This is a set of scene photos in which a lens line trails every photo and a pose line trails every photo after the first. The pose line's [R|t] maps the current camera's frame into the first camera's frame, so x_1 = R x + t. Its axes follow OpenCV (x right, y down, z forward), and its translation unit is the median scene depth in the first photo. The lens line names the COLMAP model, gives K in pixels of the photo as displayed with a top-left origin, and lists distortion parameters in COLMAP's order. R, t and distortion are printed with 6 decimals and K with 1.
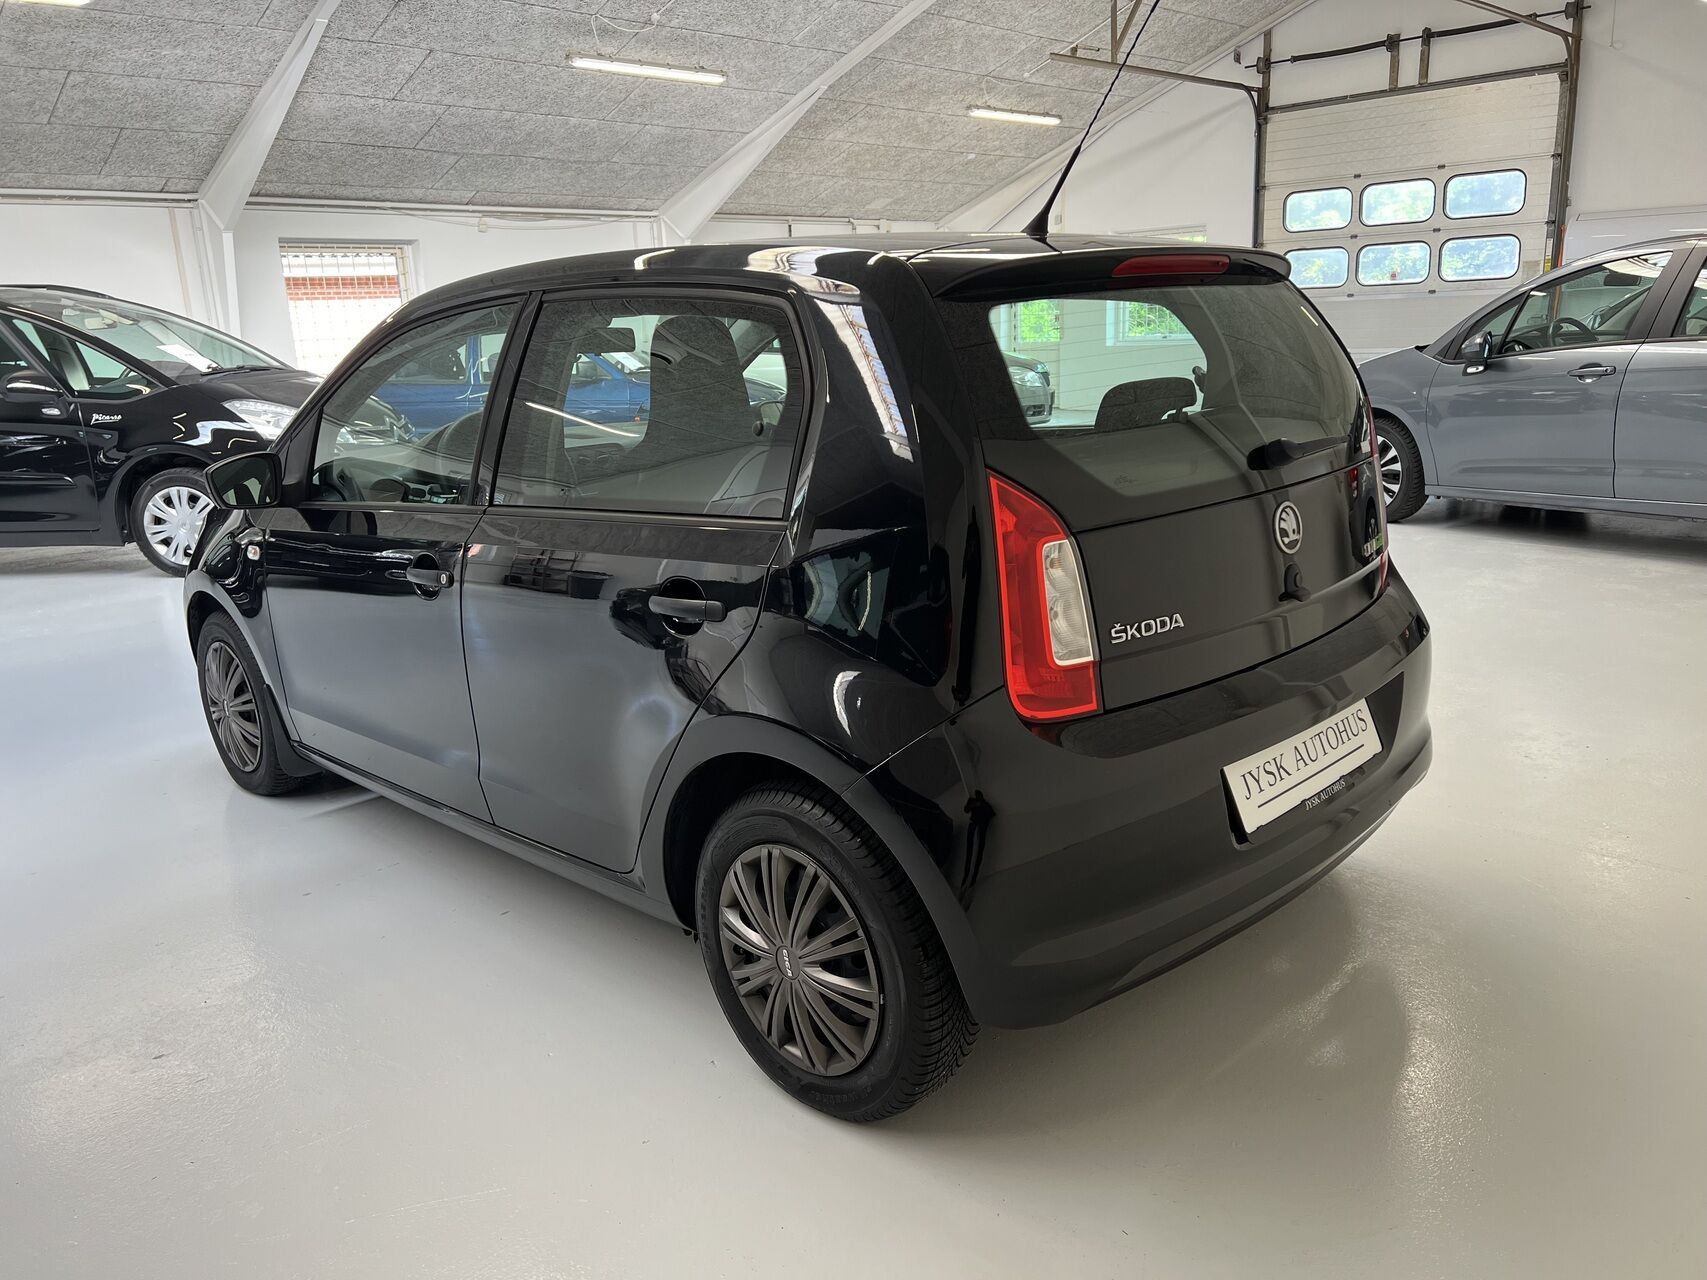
lens RADIAL K [[1290.7, 0, 850.1], [0, 1290.7, 621.8], [0, 0, 1]] dist [0.064093, -0.083137]
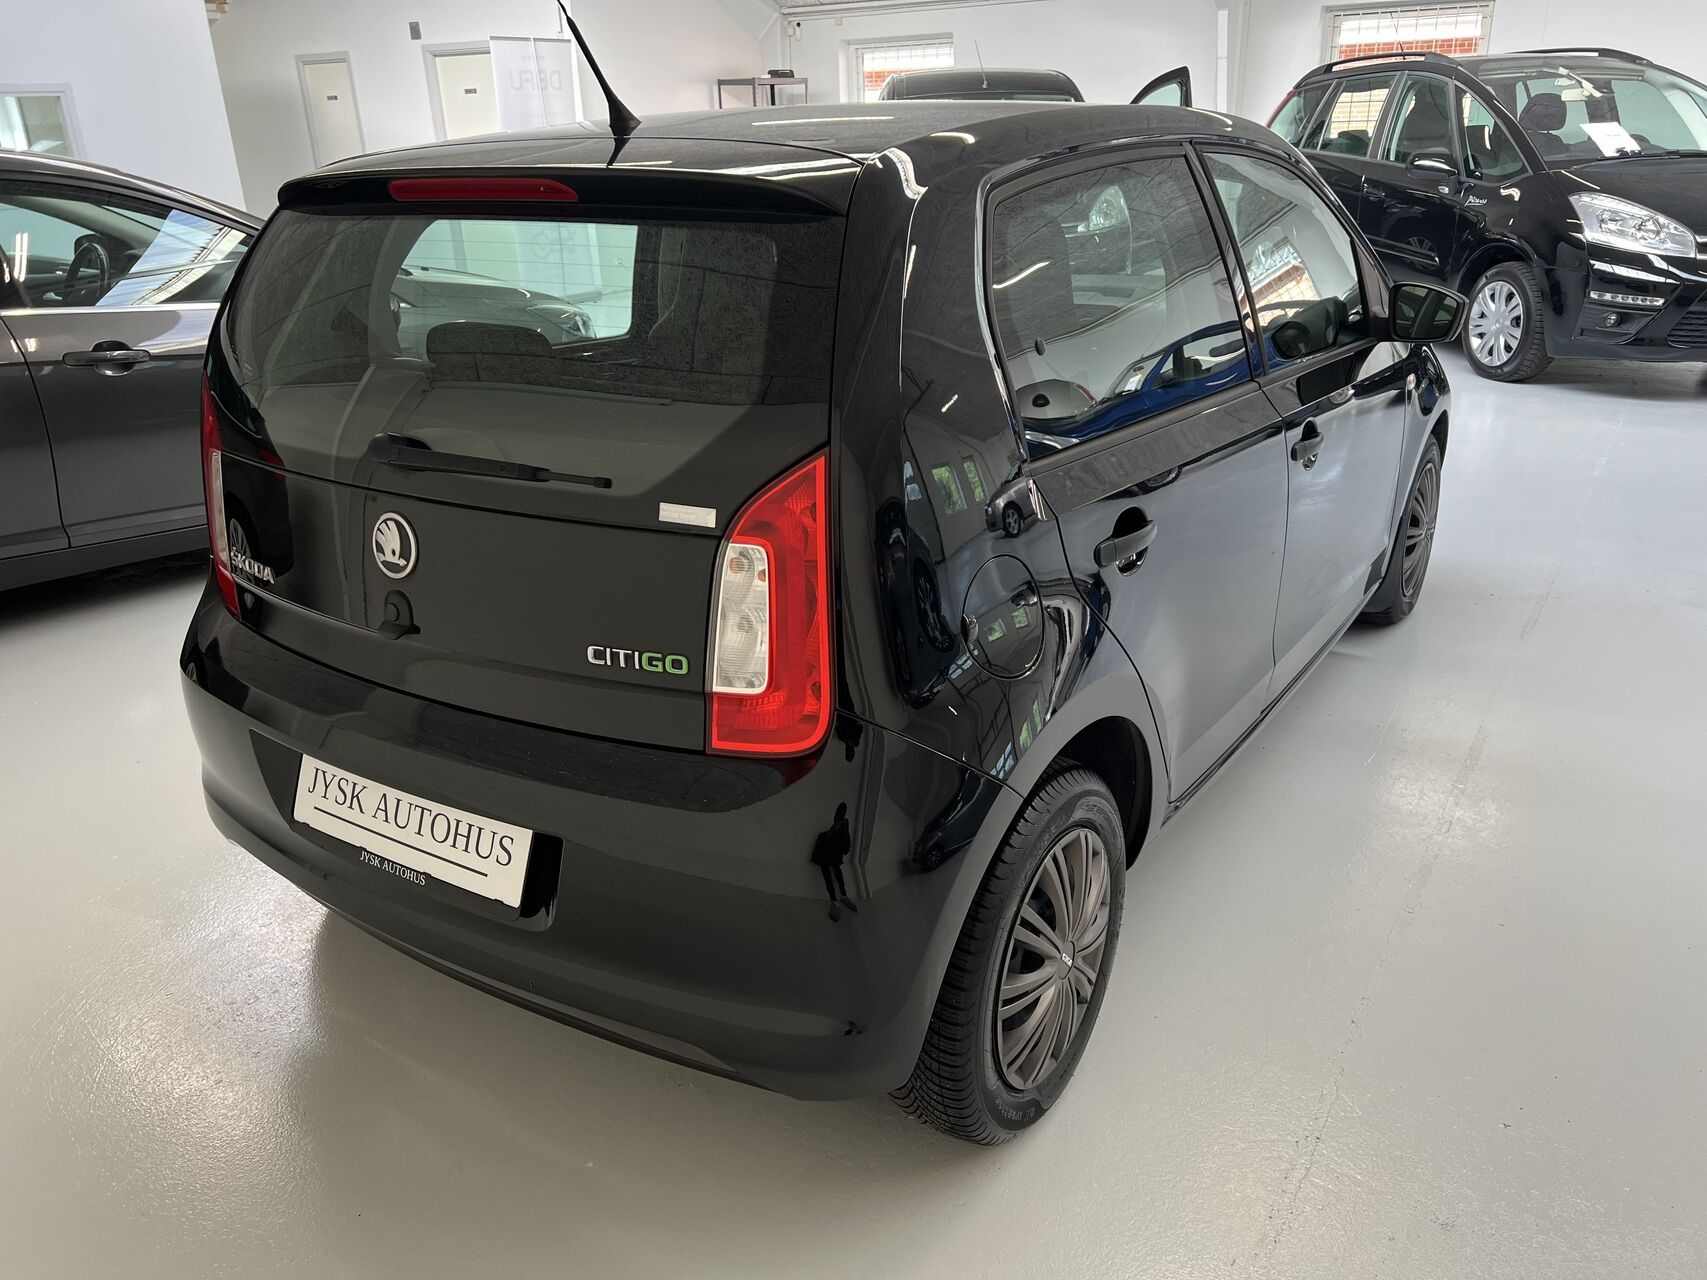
lens RADIAL K [[1290.7, 0, 859.7], [0, 1290.7, 592.2], [0, 0, 1]] dist [0.064093, -0.083137]
pose [[0.194752, 0.368421, -0.909031, 1.131259], [-0.204902, 0.921610, 0.329621, -0.368154], [0.959212, 0.122068, 0.254975, 1.081061]]
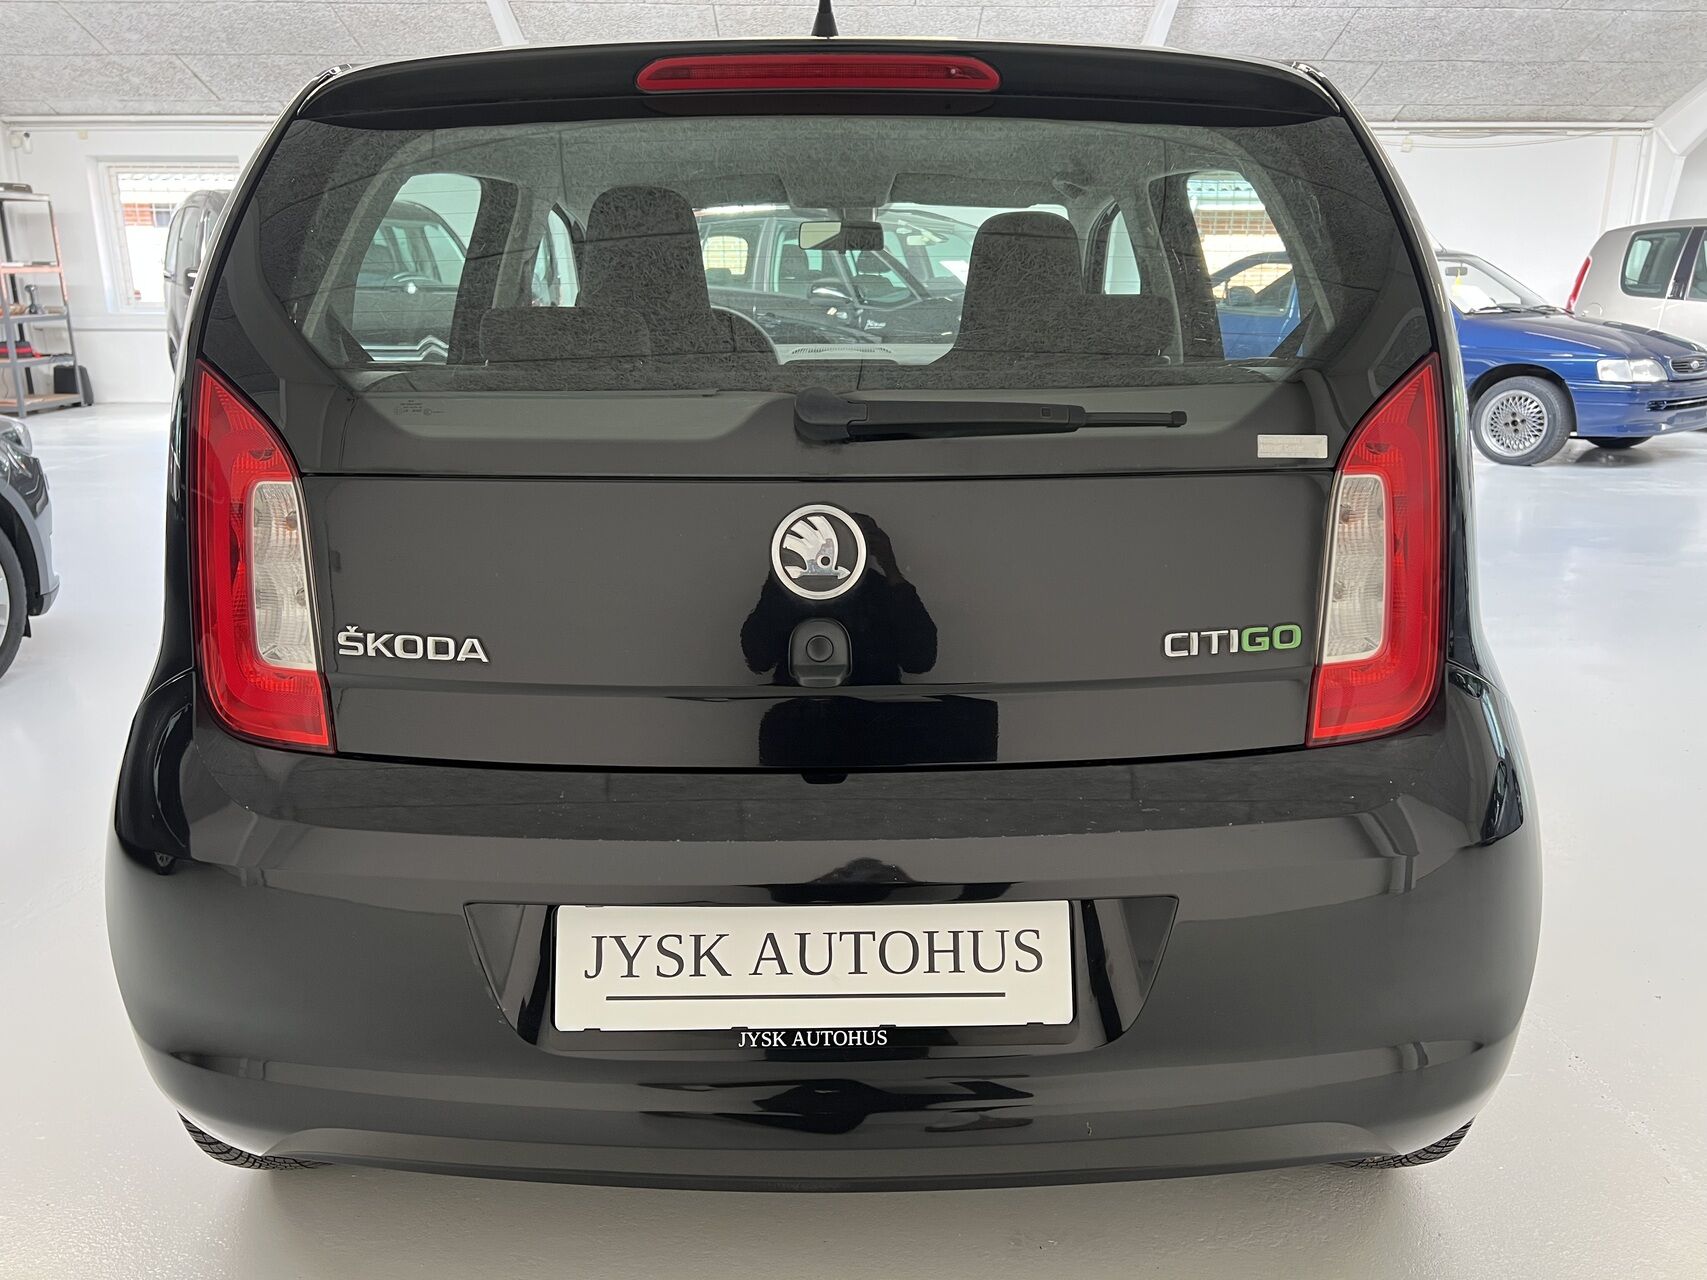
lens RADIAL K [[1290.7, 0, 849.4], [0, 1290.7, 629.1], [0, 0, 1]] dist [0.064093, -0.083137]
pose [[0.701569, 0.224056, -0.676461, 0.727089], [-0.192577, 0.973575, 0.122740, -0.110535], [0.686087, 0.044160, 0.726178, 0.619226]]
